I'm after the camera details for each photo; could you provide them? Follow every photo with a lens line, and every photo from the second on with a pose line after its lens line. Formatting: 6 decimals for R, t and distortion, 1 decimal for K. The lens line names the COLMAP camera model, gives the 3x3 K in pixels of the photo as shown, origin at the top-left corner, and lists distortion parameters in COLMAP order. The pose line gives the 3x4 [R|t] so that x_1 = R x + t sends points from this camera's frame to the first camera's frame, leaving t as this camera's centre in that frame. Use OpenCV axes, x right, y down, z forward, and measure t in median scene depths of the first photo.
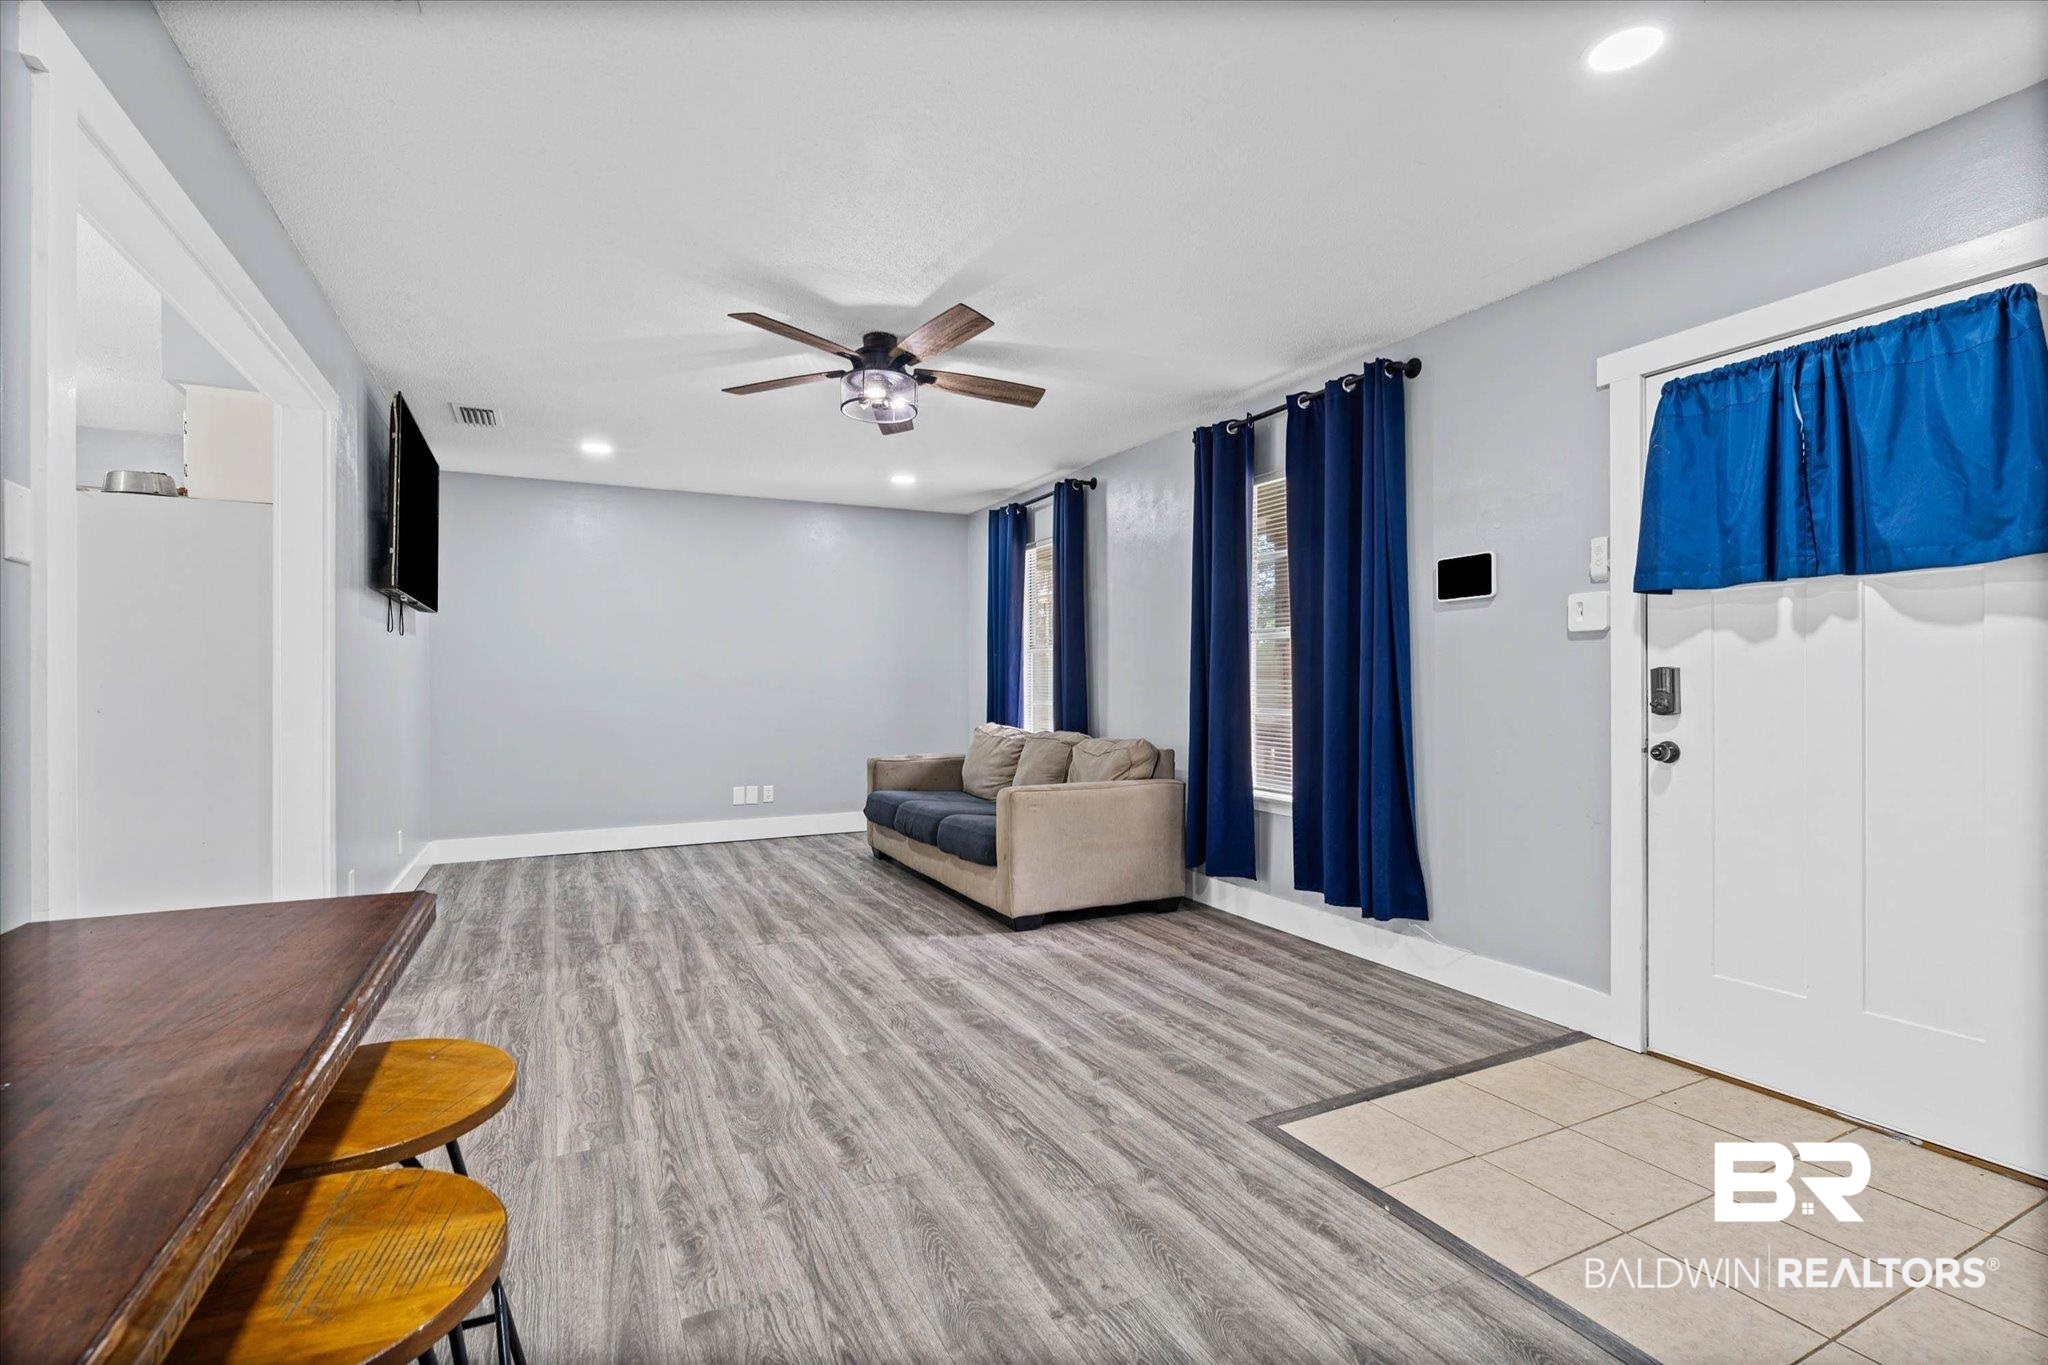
lens RADIAL K [[933.2, 0, 1024.0], [0, 933.2, 682.5], [0, 0, 1]] dist [-0.005210, 0.001635]
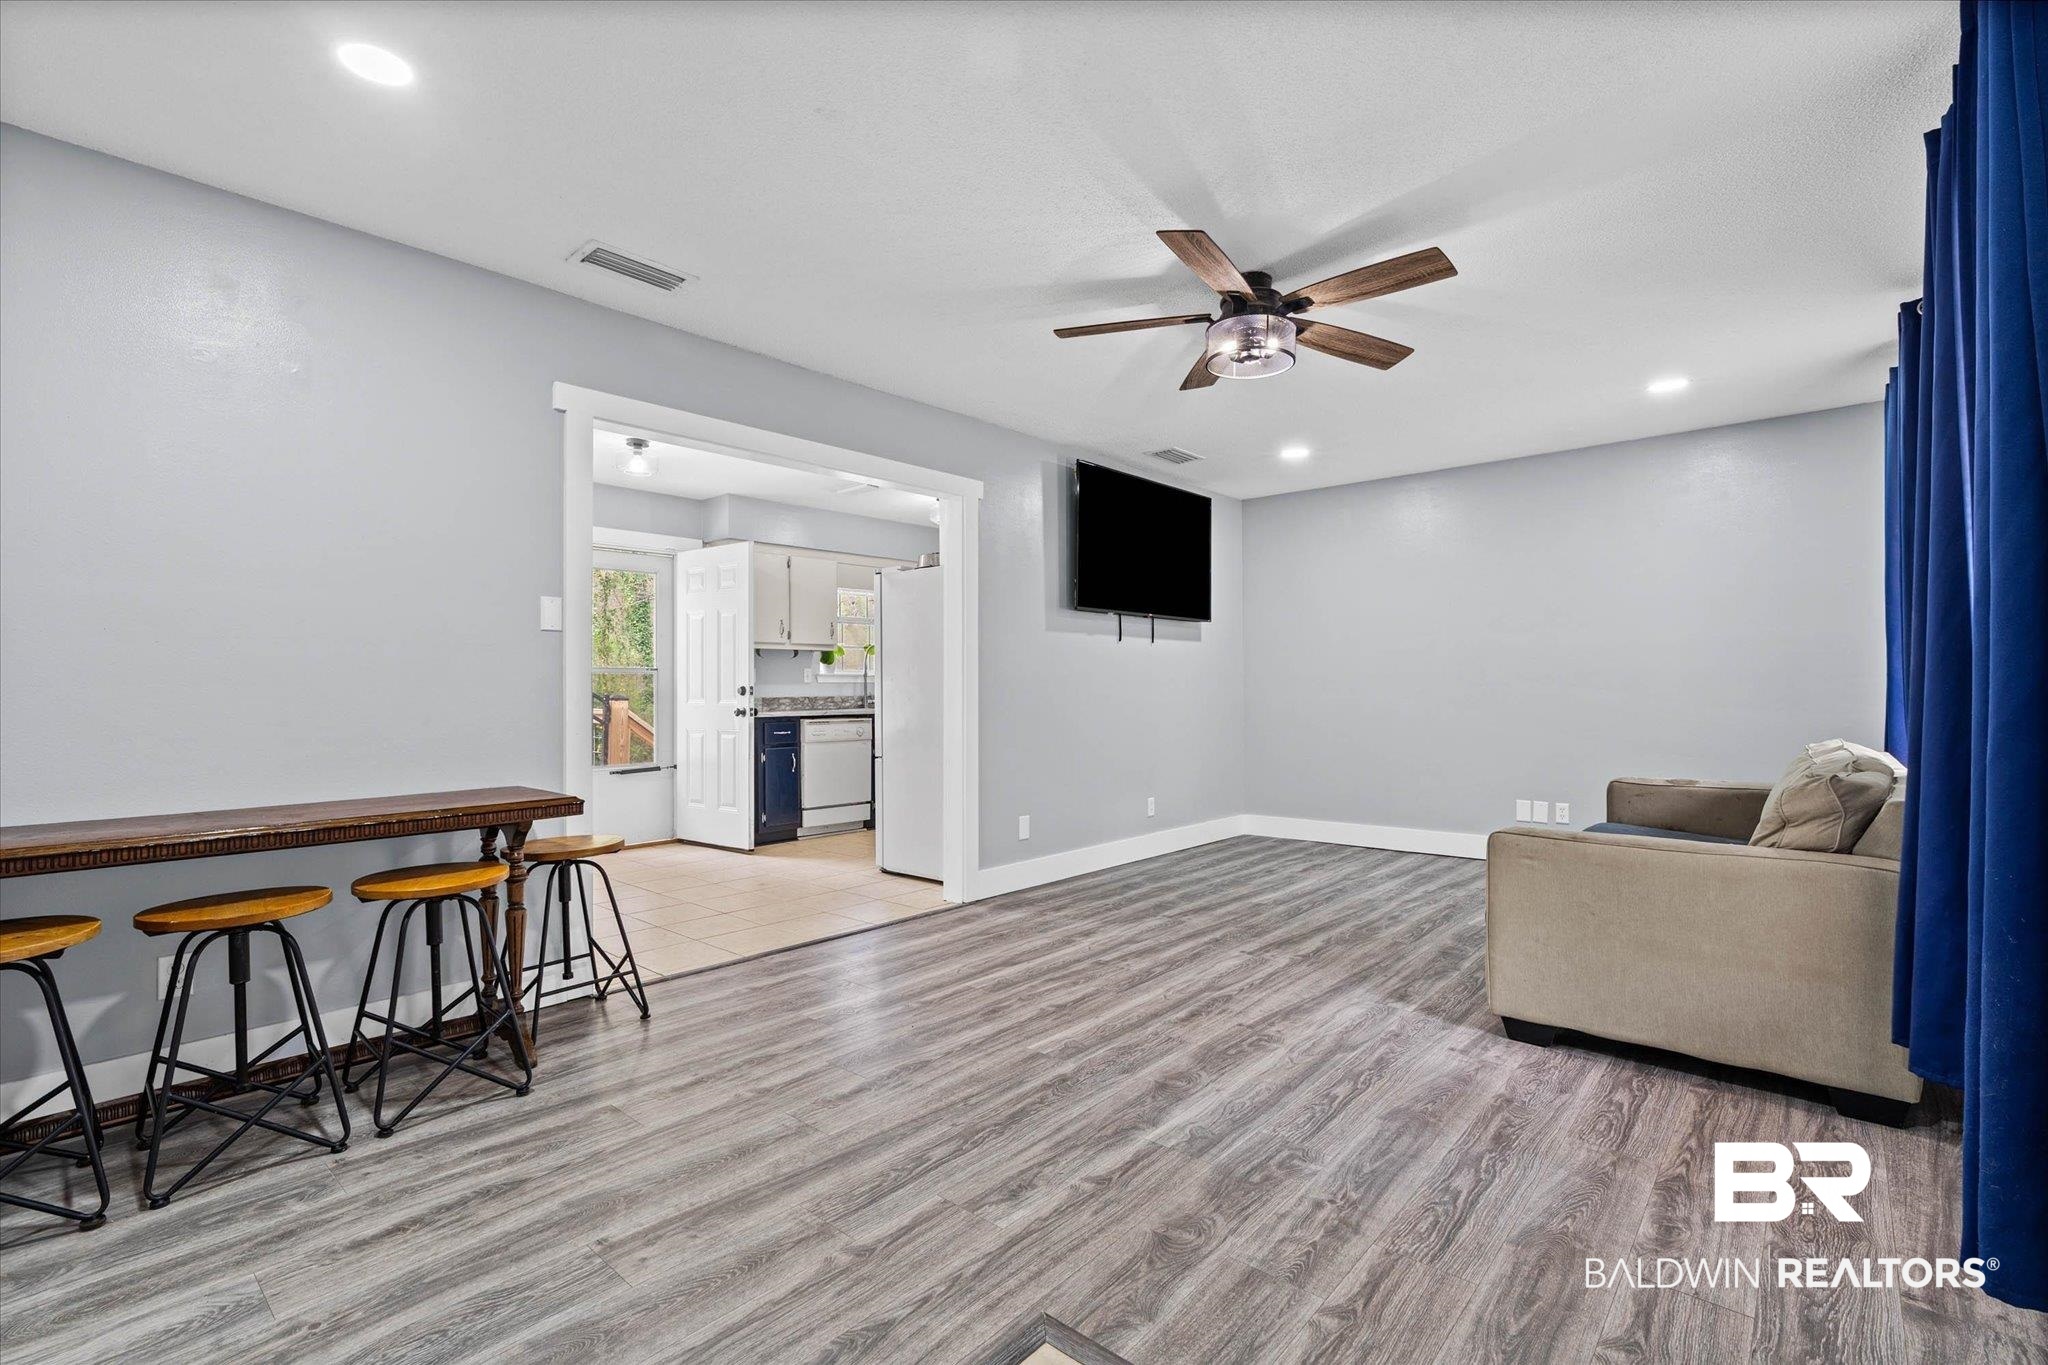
lens RADIAL K [[933.2, 0, 1024.0], [0, 933.2, 682.5], [0, 0, 1]] dist [-0.005210, 0.001635]
pose [[0.357761, -0.007971, -0.933779, 0.629678], [0.011493, 0.999925, -0.004132, 0.006889], [0.933742, -0.009253, 0.357826, 0.533978]]
